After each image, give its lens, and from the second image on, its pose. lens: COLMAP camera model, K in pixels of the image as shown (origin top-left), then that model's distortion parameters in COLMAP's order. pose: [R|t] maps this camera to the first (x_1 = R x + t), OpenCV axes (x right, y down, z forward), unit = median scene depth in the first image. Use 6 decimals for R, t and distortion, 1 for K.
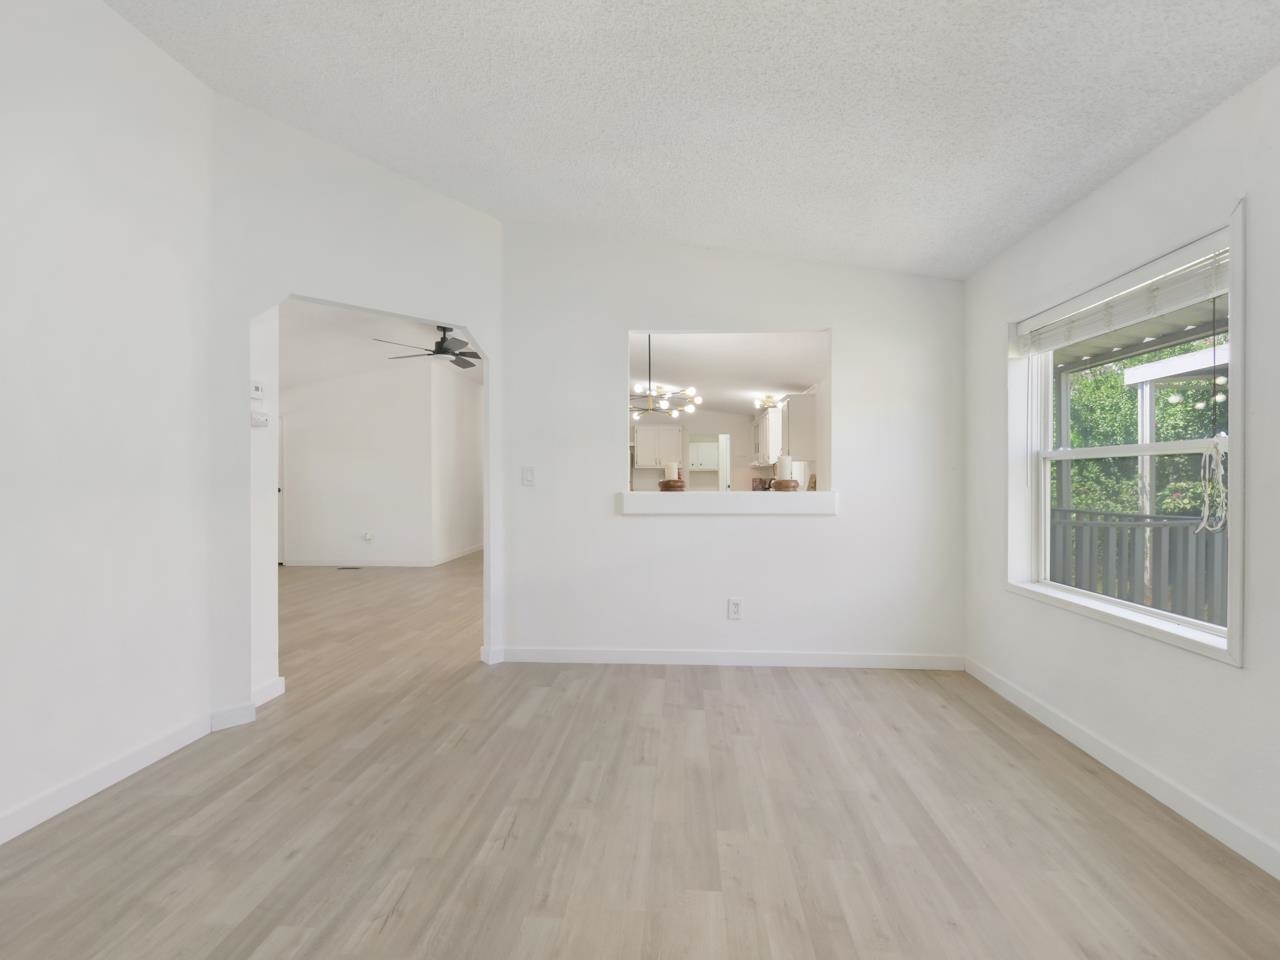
lens RADIAL K [[568.4, 0, 644.7], [0, 568.4, 473.1], [0, 0, 1]] dist [-0.002107, 0.000078]
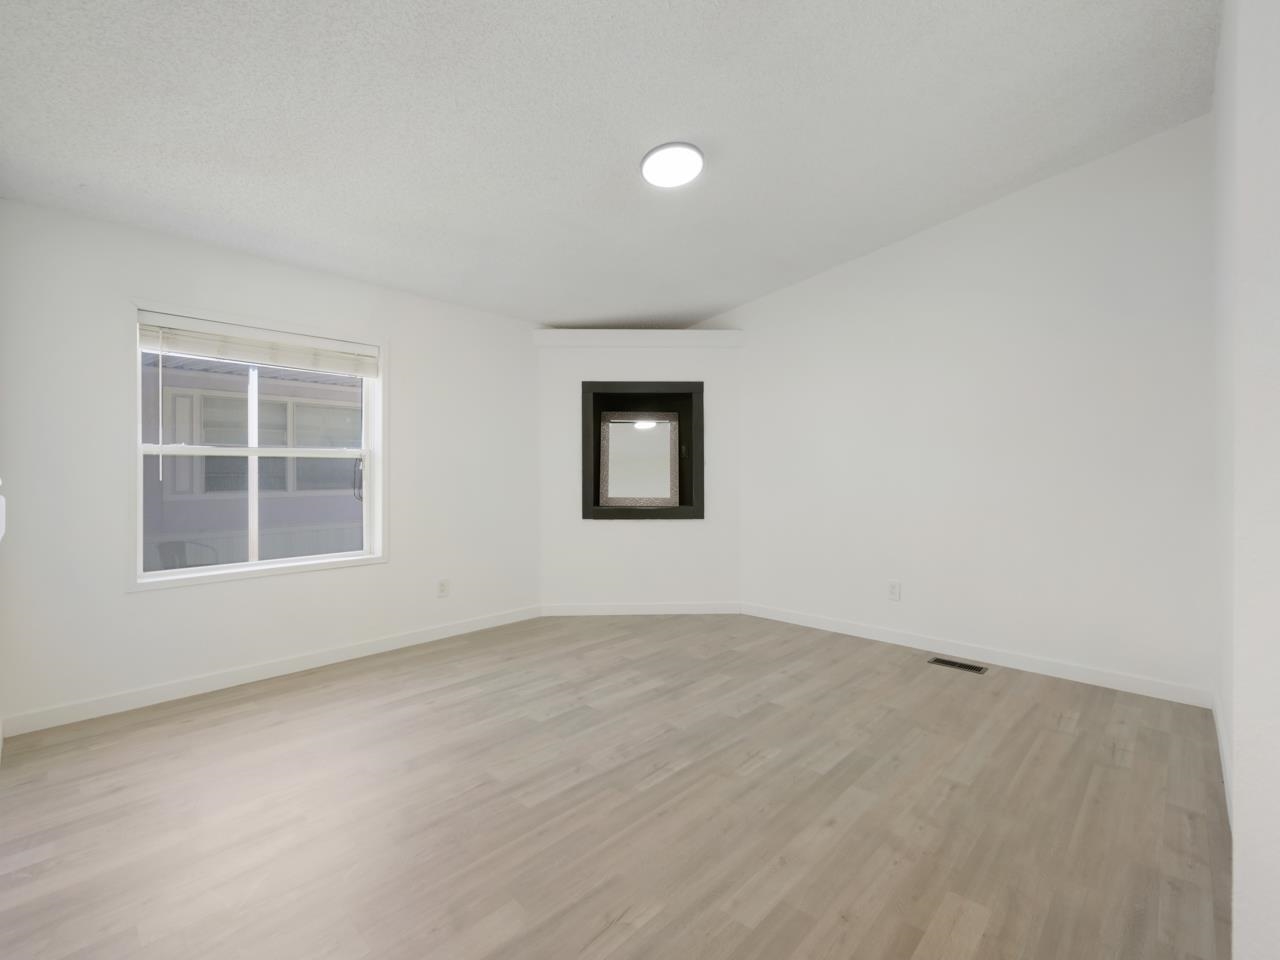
lens RADIAL K [[568.4, 0, 644.7], [0, 568.4, 473.1], [0, 0, 1]] dist [-0.002107, 0.000078]
pose [[-0.773892, 0.002467, 0.633313, -0.957095], [-0.005218, 0.999934, -0.010271, 0.026821], [-0.633297, -0.011253, -0.773827, 1.911607]]
